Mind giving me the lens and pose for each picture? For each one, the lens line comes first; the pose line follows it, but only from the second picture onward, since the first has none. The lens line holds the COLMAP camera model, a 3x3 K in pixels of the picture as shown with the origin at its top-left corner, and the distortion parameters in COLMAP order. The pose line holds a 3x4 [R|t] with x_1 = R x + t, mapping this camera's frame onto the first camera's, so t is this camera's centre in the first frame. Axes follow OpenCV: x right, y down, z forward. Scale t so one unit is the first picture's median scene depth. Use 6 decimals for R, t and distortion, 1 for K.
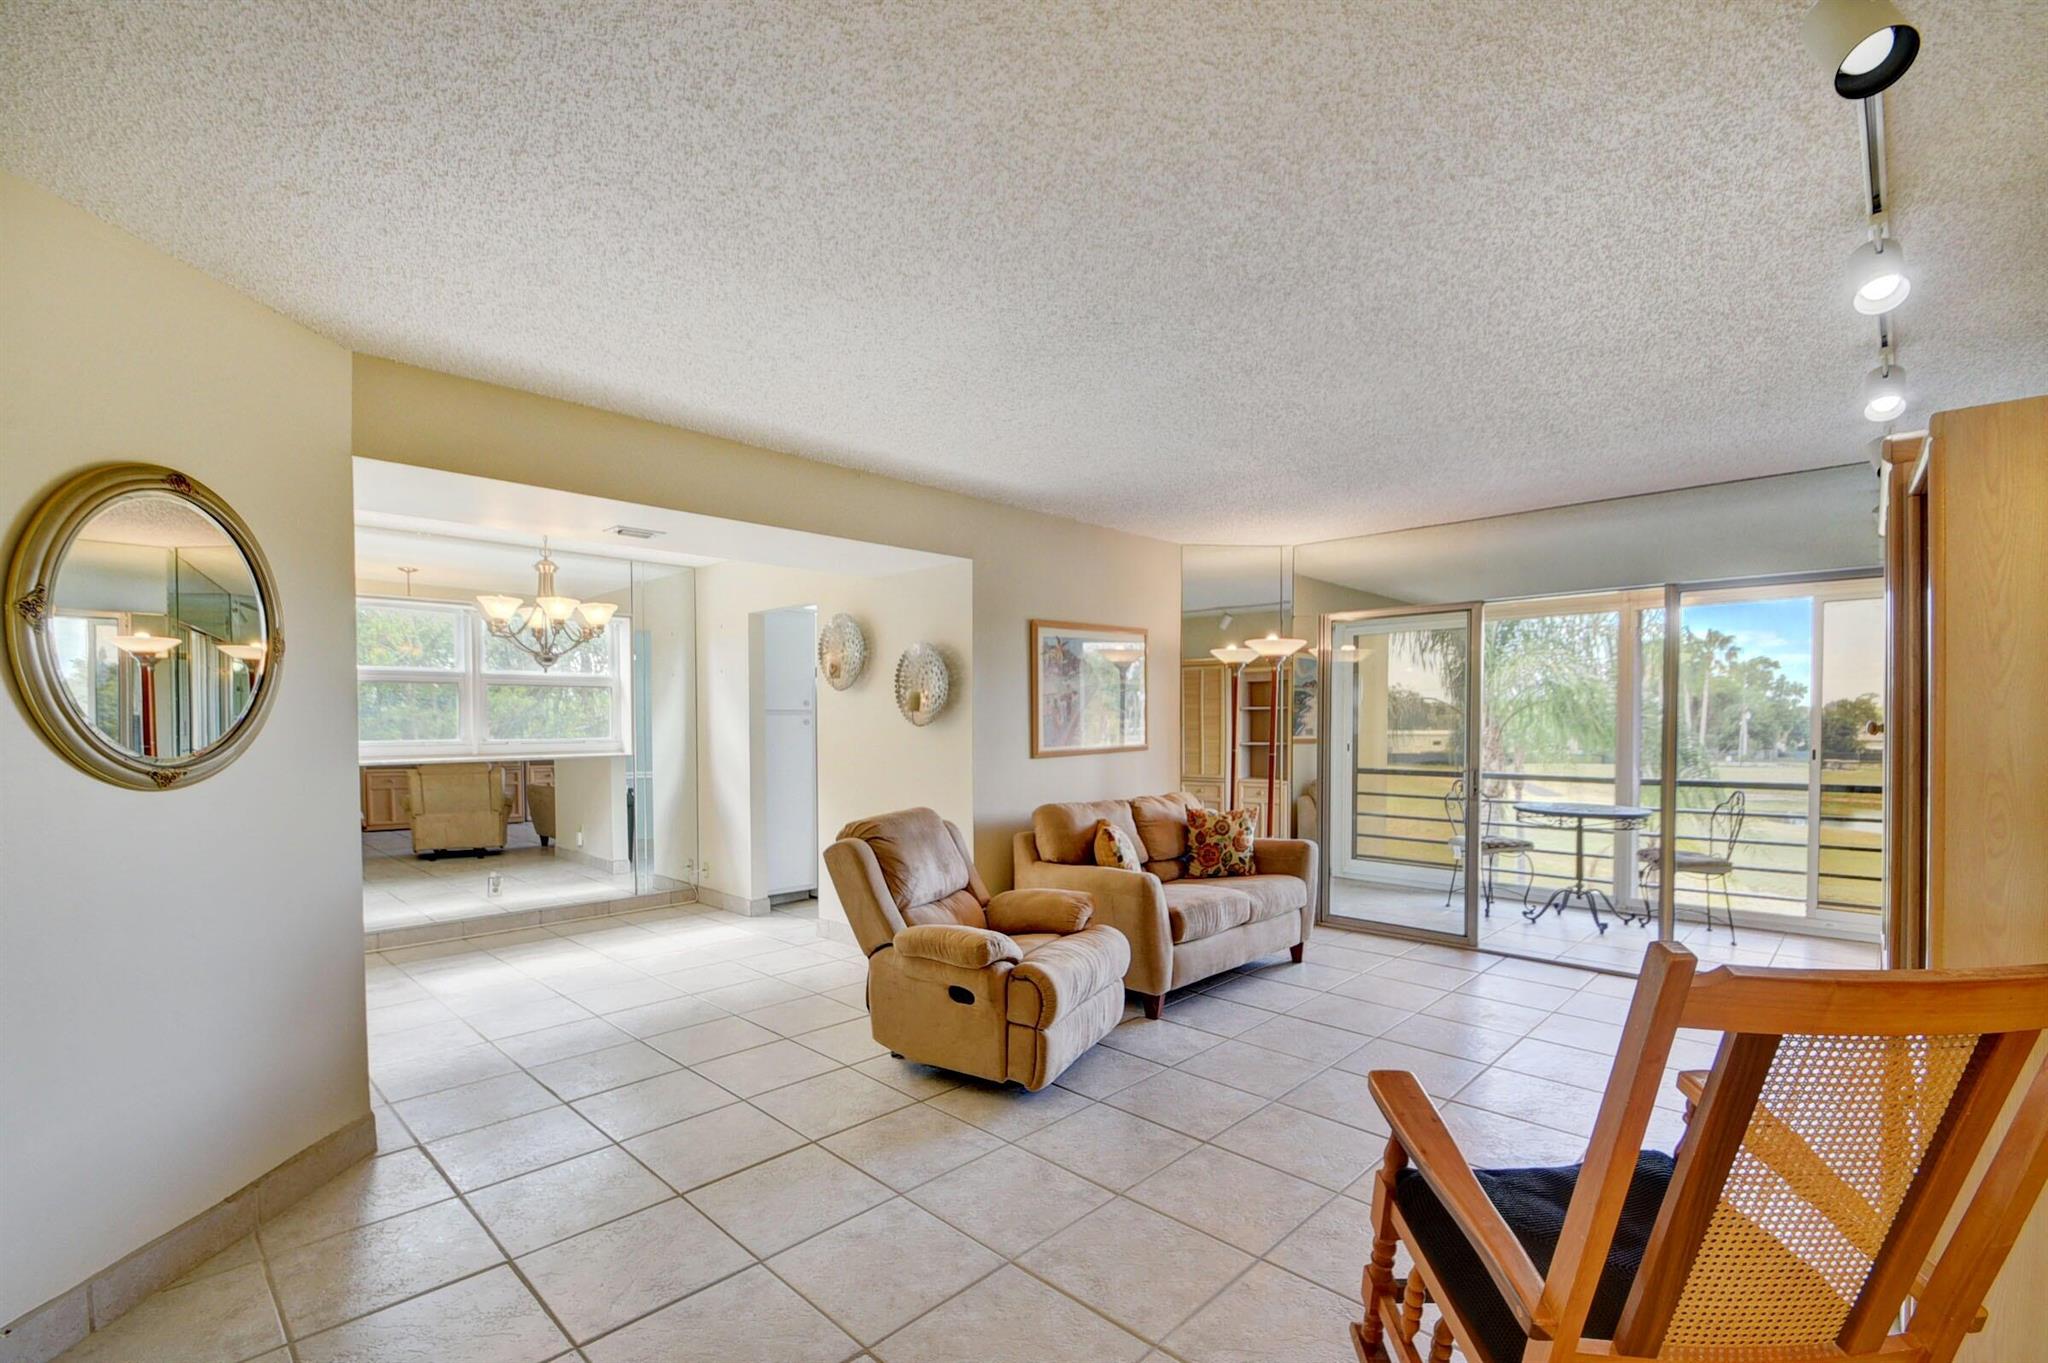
lens RADIAL K [[902.7, 0, 1013.7], [0, 902.7, 741.5], [0, 0, 1]] dist [0.000190, -0.007530]
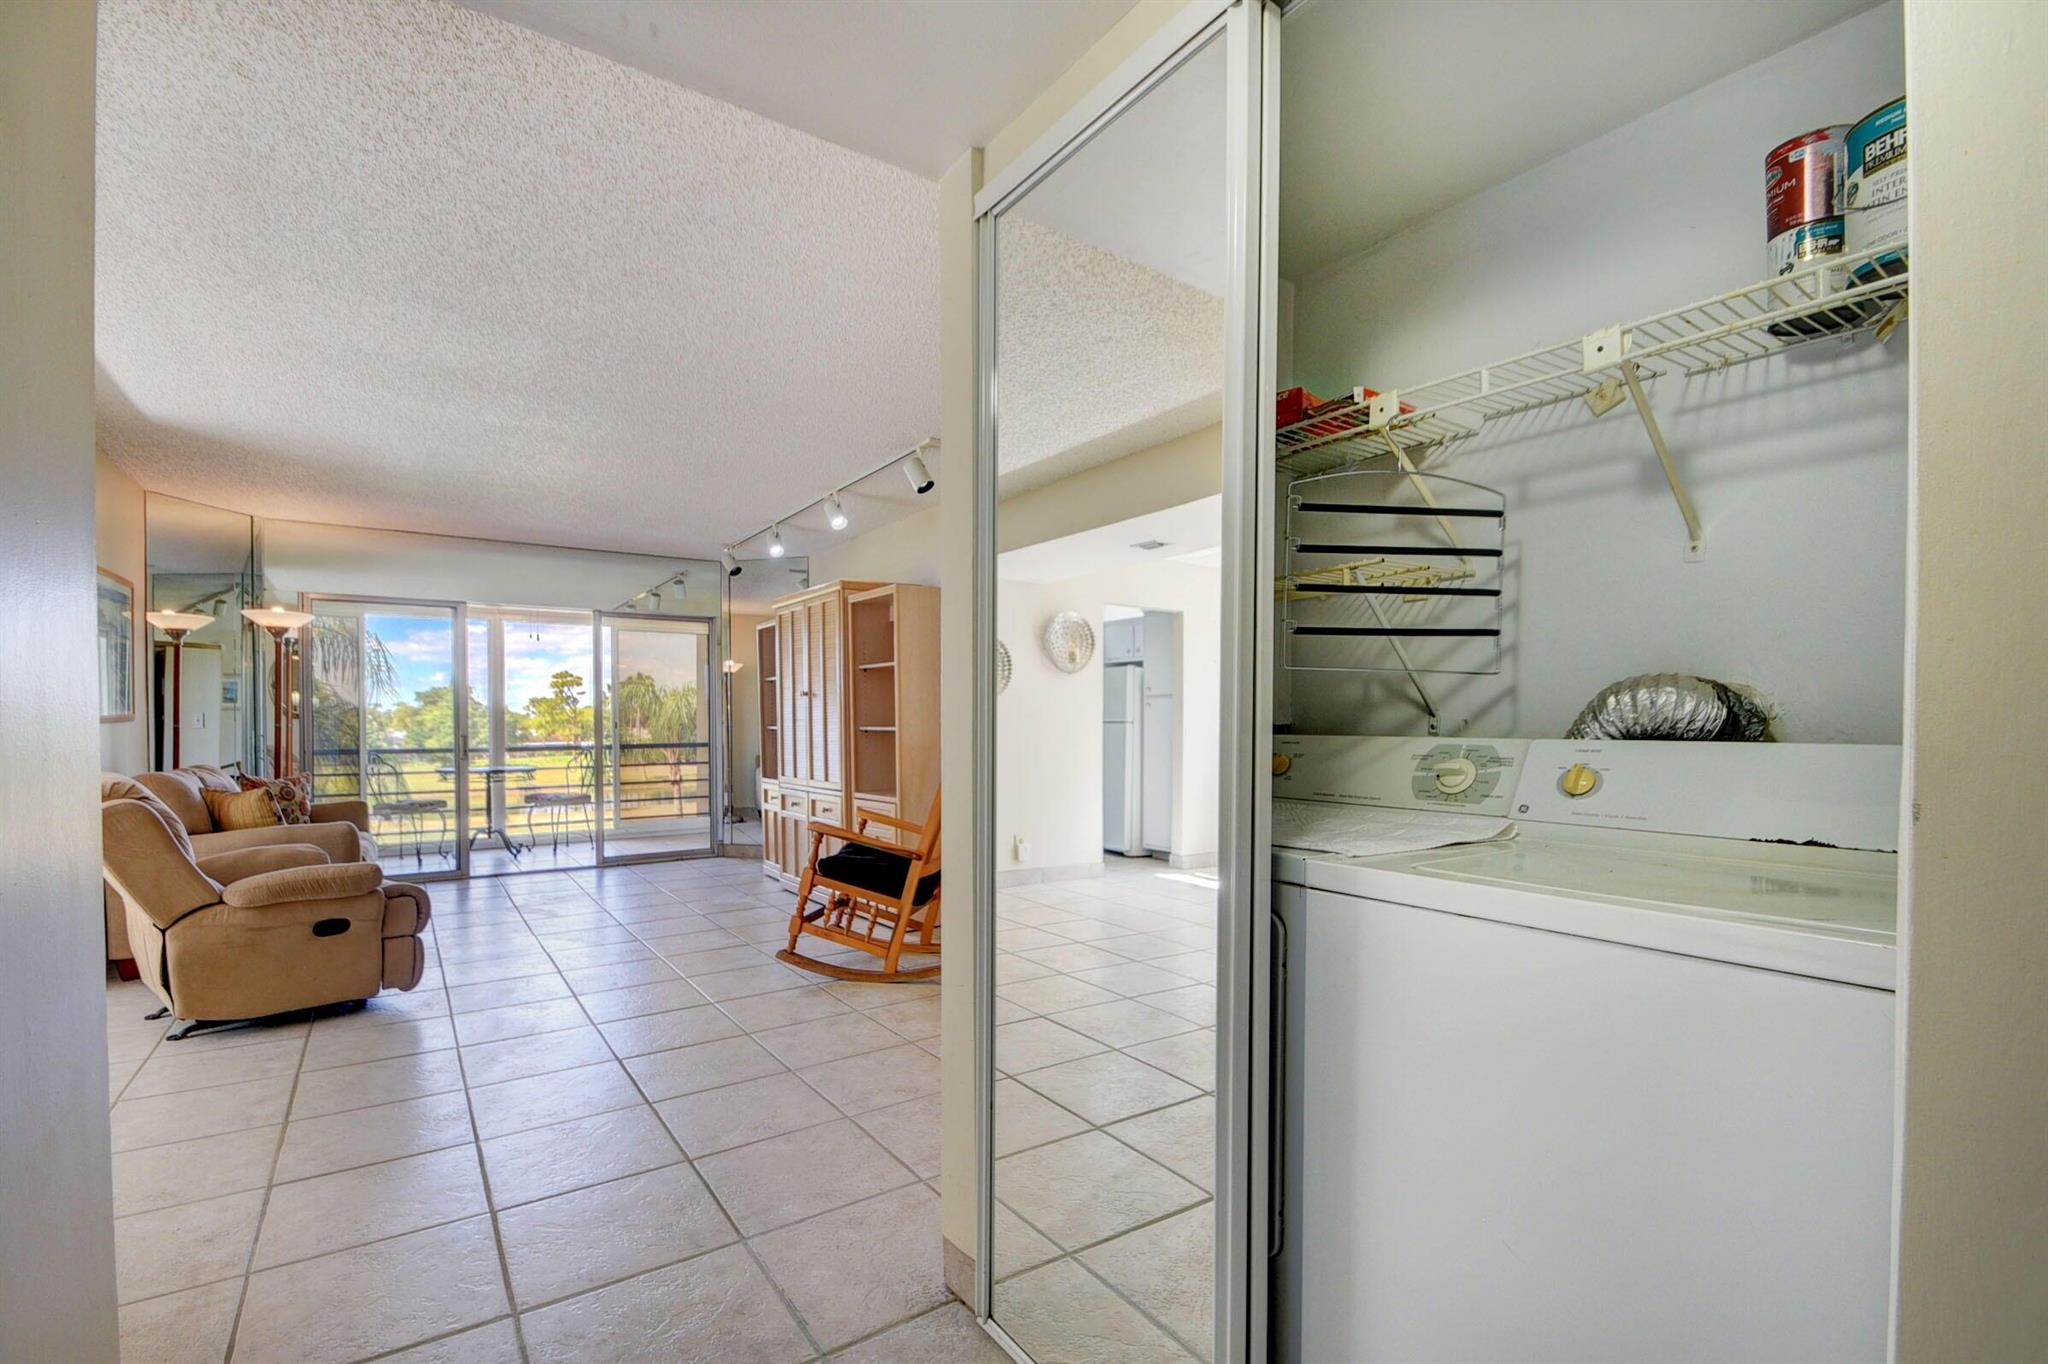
lens RADIAL K [[903.8, 0, 1030.8], [0, 903.8, 741.2], [0, 0, 1]] dist [0.000785, -0.016869]
pose [[0.167263, -0.018308, 0.985742, -0.593481], [0.030451, 0.999446, 0.013396, 0.046874], [-0.985442, 0.027776, 0.167728, 0.009535]]
